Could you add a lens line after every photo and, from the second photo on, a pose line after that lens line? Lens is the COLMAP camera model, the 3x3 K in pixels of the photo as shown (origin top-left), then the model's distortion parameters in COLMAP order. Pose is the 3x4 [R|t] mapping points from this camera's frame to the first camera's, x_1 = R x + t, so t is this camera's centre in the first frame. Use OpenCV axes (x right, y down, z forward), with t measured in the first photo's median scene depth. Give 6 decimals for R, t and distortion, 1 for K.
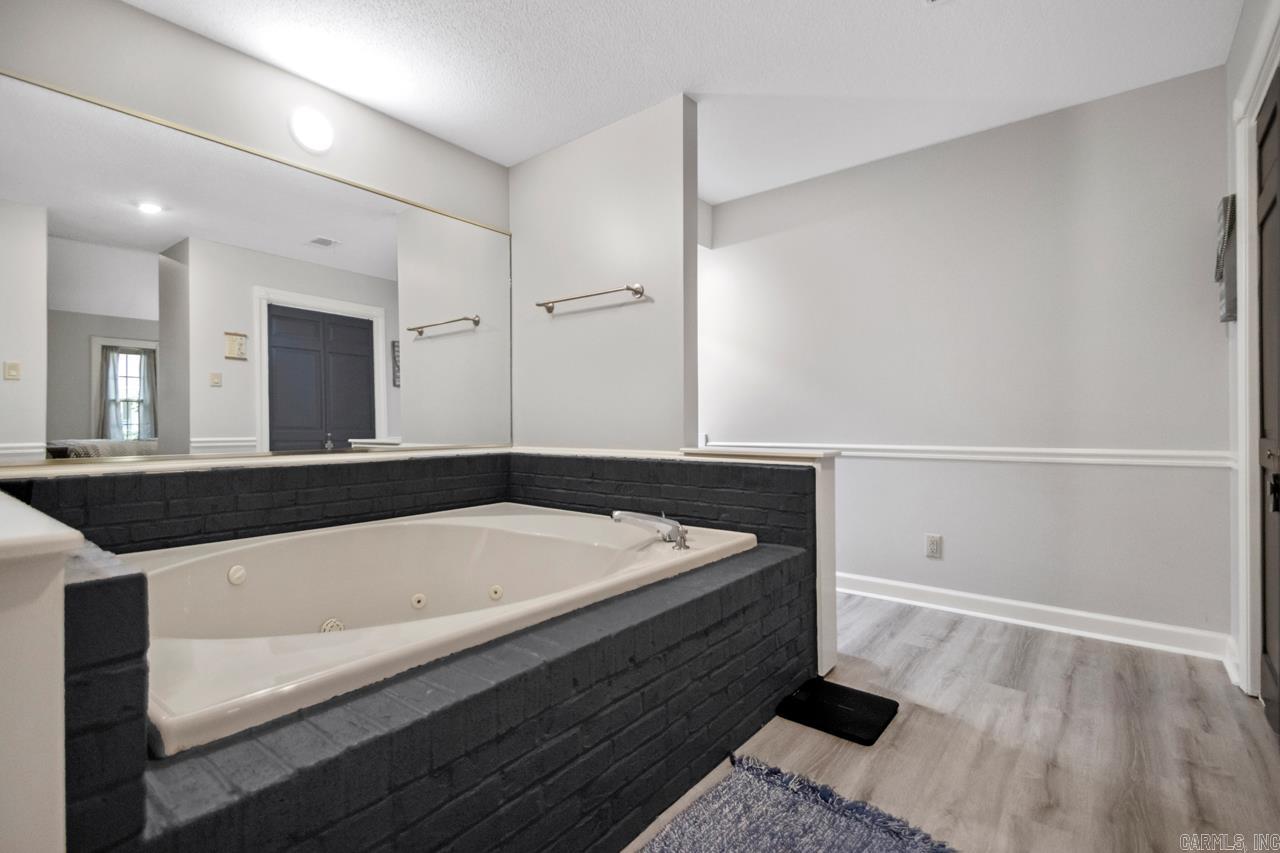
lens RADIAL K [[591.5, 0, 666.4], [0, 591.5, 430.3], [0, 0, 1]] dist [0.017737, -0.010046]
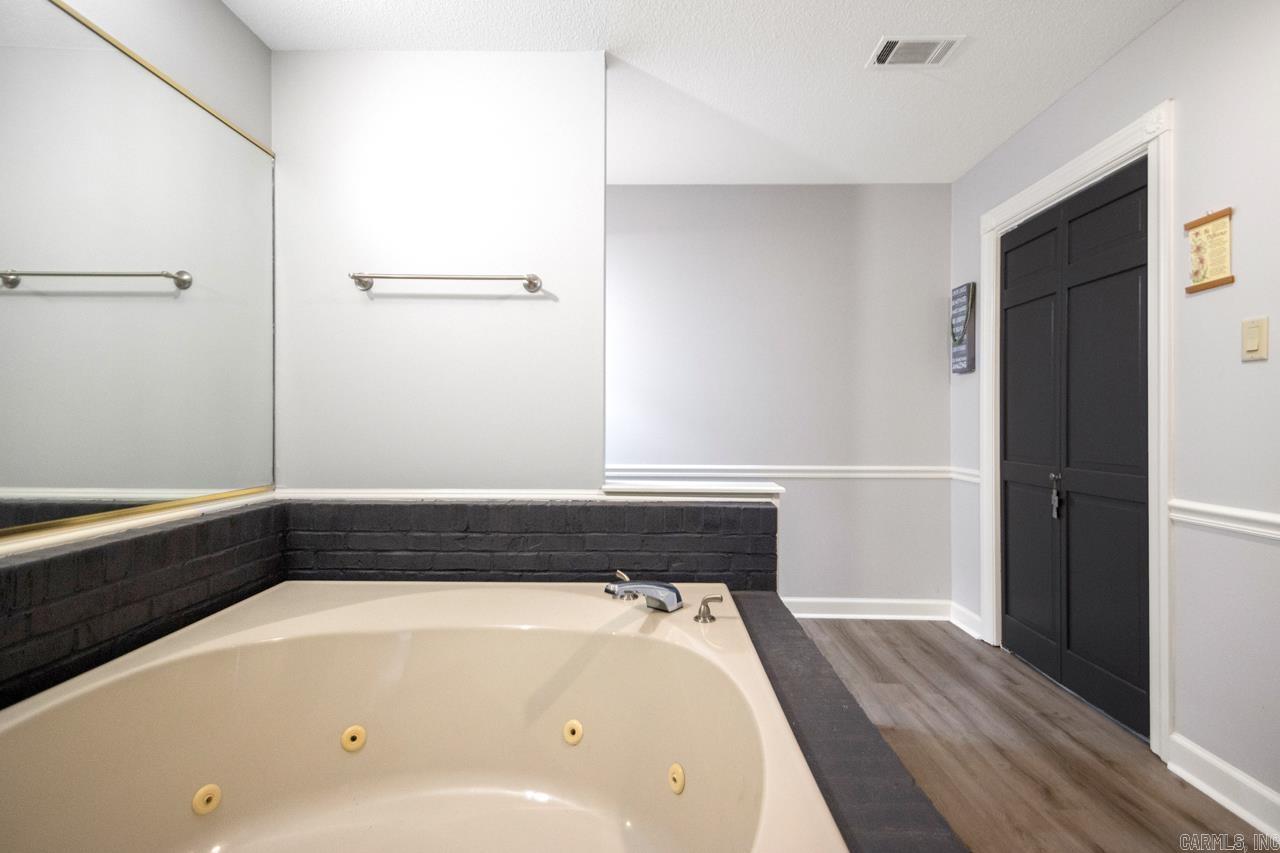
lens RADIAL K [[591.5, 0, 645.9], [0, 591.5, 419.1], [0, 0, 1]] dist [0.017737, -0.010046]
pose [[0.796239, 0.008048, 0.604928, -0.446314], [-0.003674, 0.999957, -0.008468, -0.058815], [-0.604971, 0.004520, 0.796235, 0.336051]]
